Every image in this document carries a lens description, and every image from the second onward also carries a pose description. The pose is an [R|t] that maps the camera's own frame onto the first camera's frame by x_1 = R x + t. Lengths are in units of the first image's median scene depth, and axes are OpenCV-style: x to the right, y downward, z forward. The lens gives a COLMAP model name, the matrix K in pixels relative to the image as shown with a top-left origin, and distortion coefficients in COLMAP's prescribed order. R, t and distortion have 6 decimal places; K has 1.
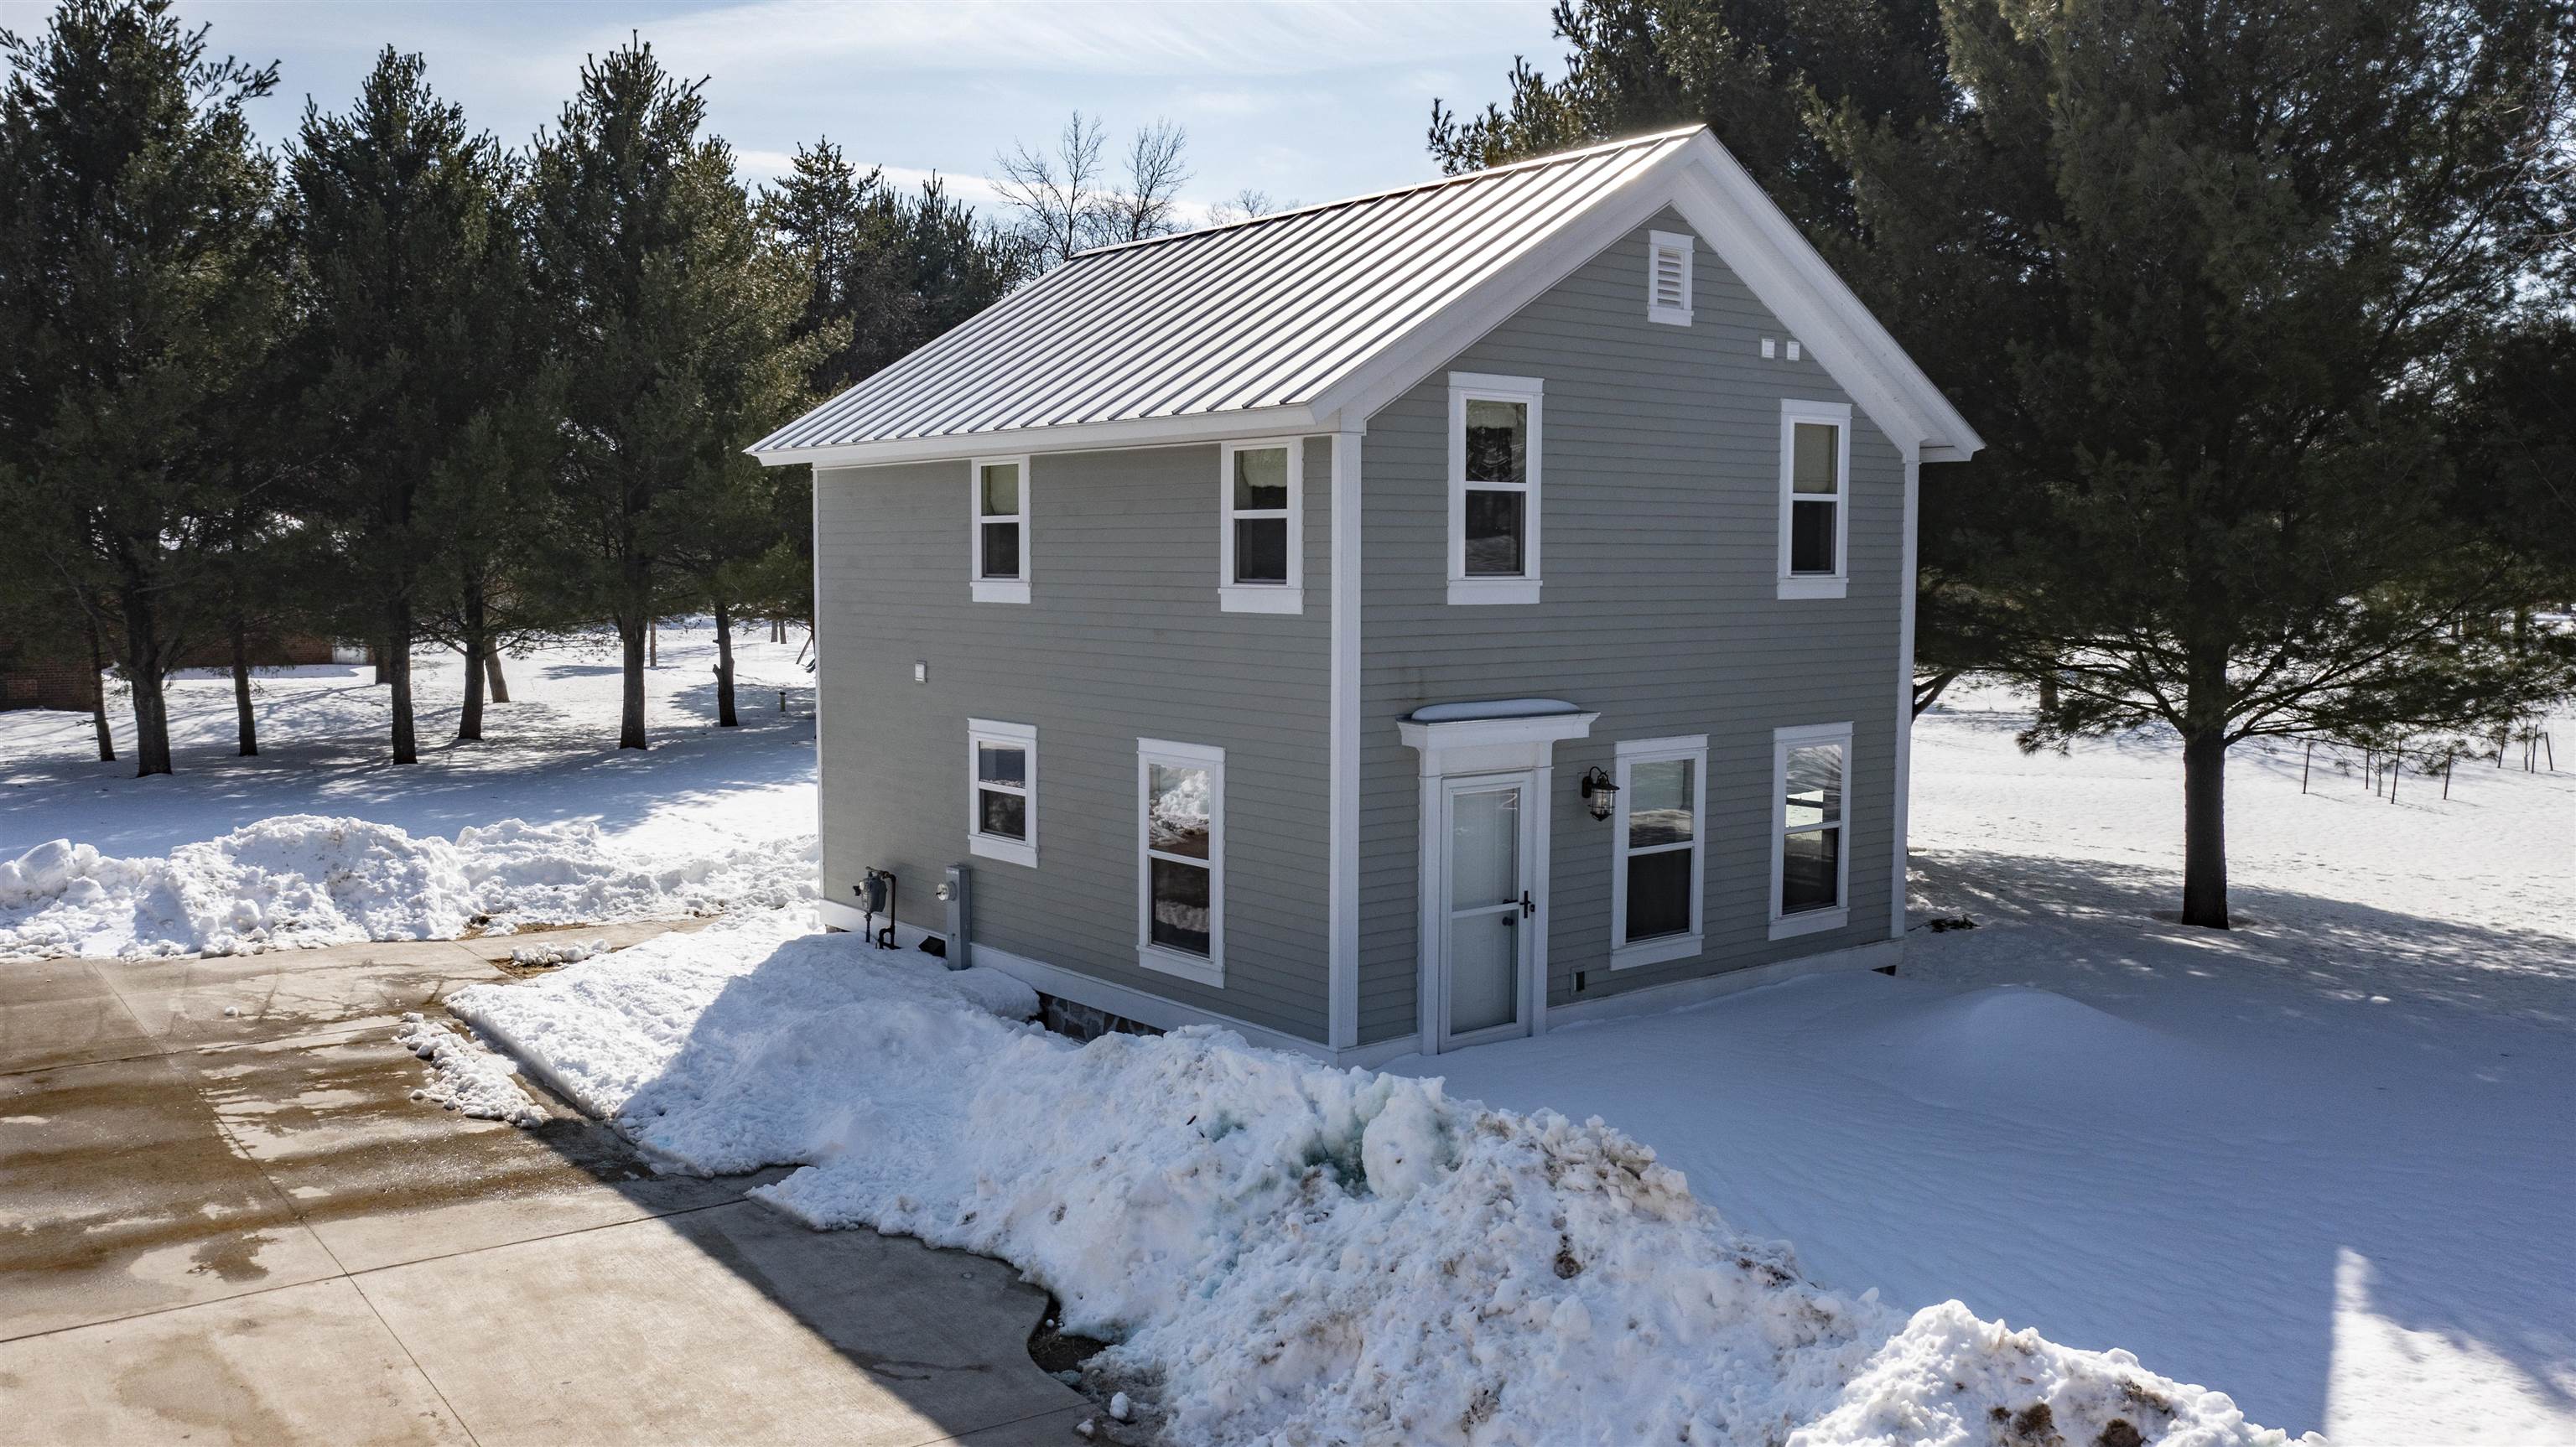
lens RADIAL K [[2036.1, 0, 1288.0], [0, 2036.1, 723.5], [0, 0, 1]] dist [-0.018668, -0.004707]
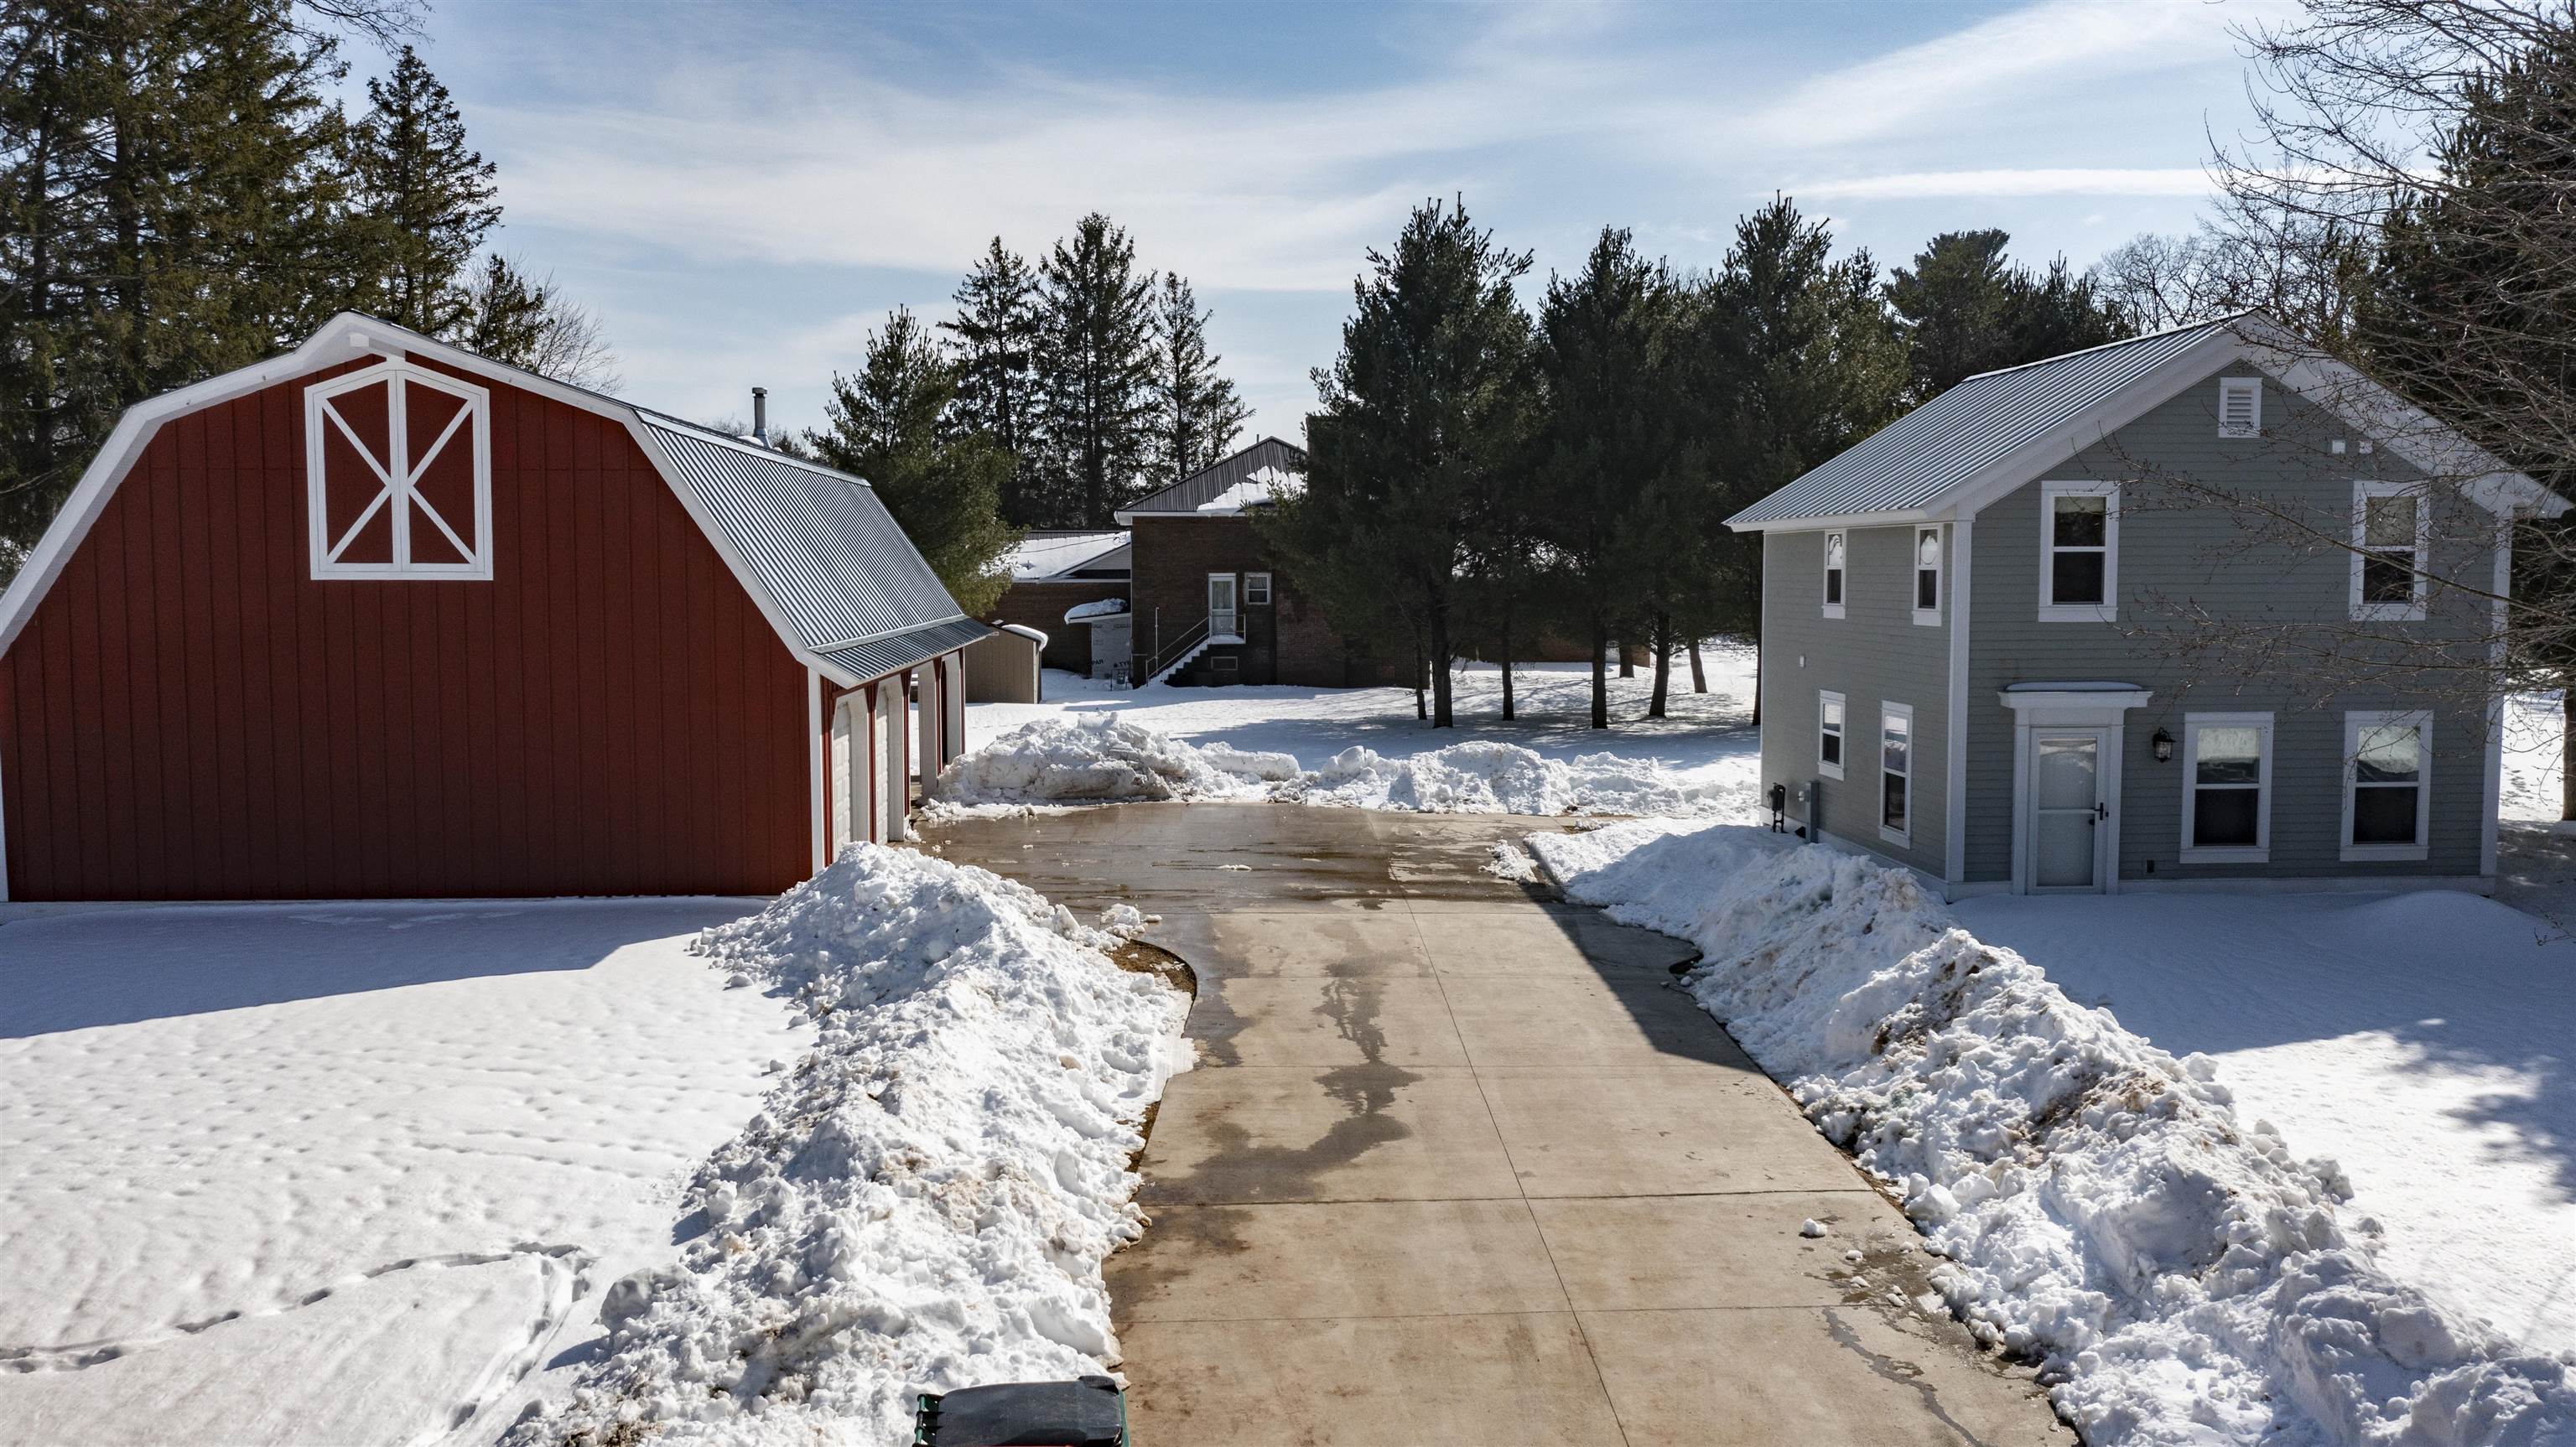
lens RADIAL K [[2026.7, 0, 1288.0], [0, 2026.7, 723.5], [0, 0, 1]] dist [-0.008484, 0.000934]
pose [[0.806761, 0.038417, -0.589628, 0.438157], [-0.042416, 0.999075, 0.007058, 0.029767], [0.589354, 0.019315, 0.807644, -0.534173]]
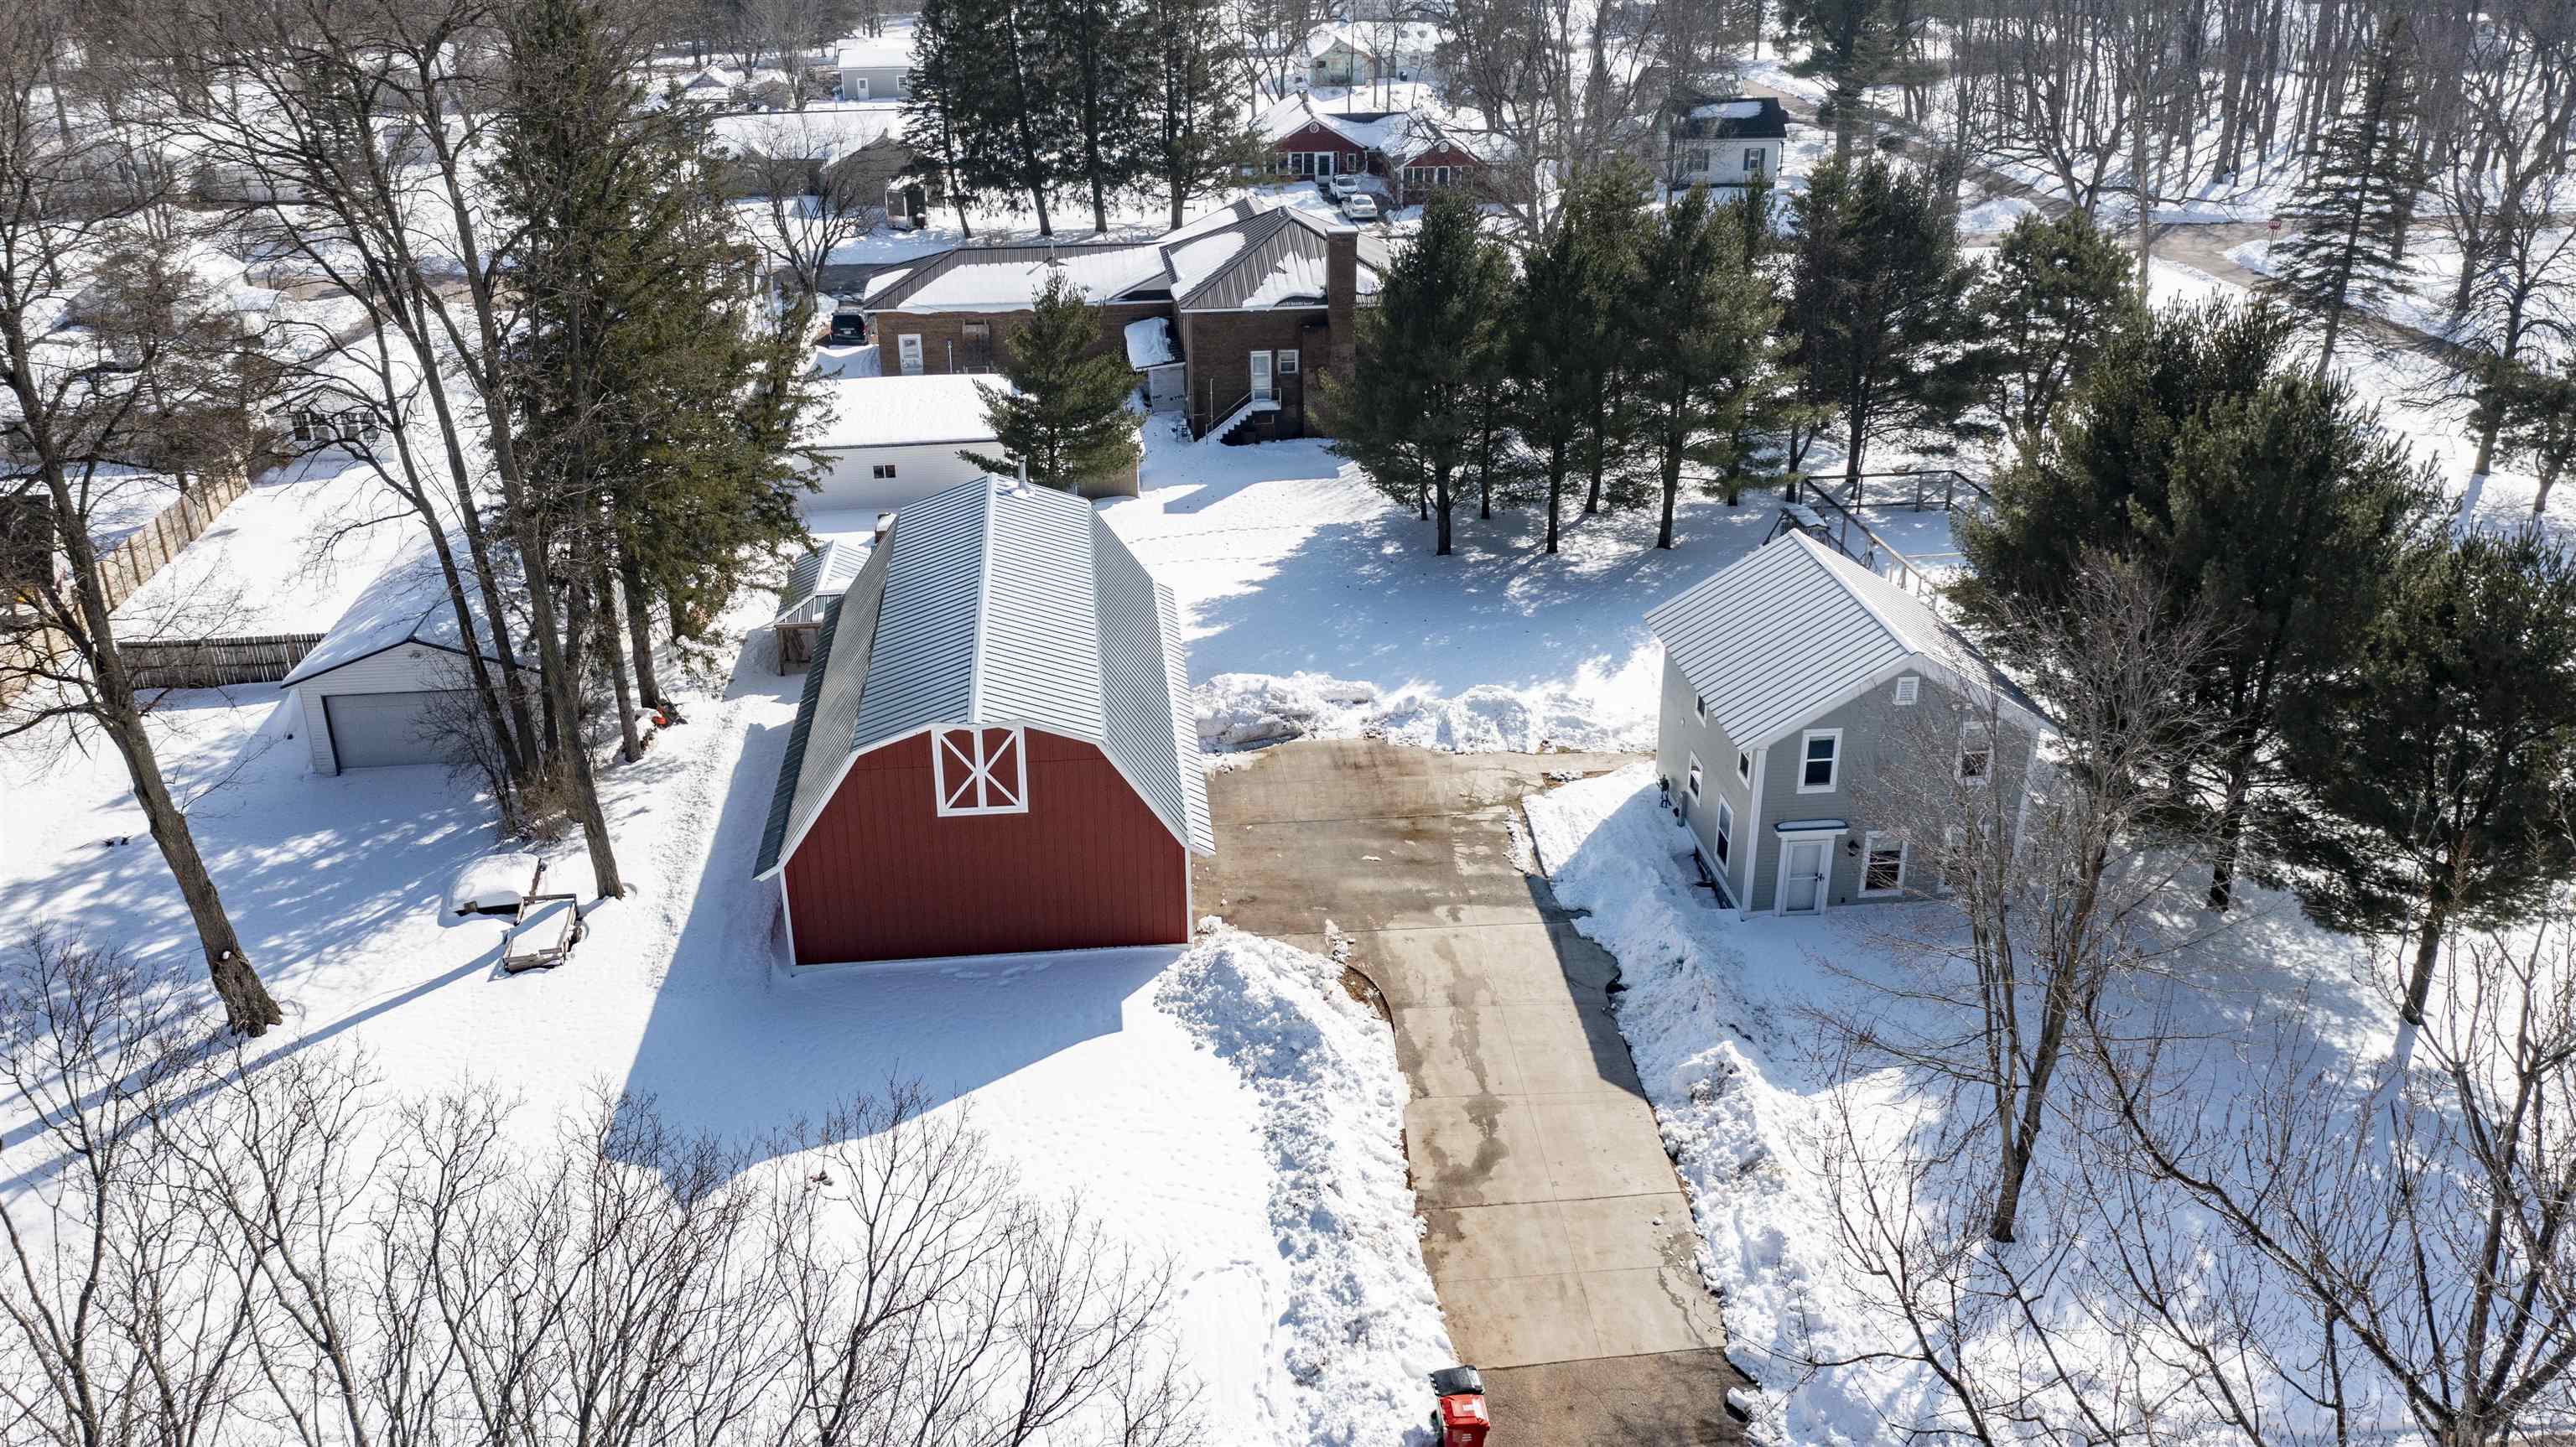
lens RADIAL K [[2026.7, 0, 1288.0], [0, 2026.7, 723.5], [0, 0, 1]] dist [-0.008484, 0.000934]
pose [[0.835200, 0.216999, -0.505325, 0.798713], [-0.036441, 0.938679, 0.342862, -0.983041], [0.548738, -0.267944, 0.791892, -1.569200]]
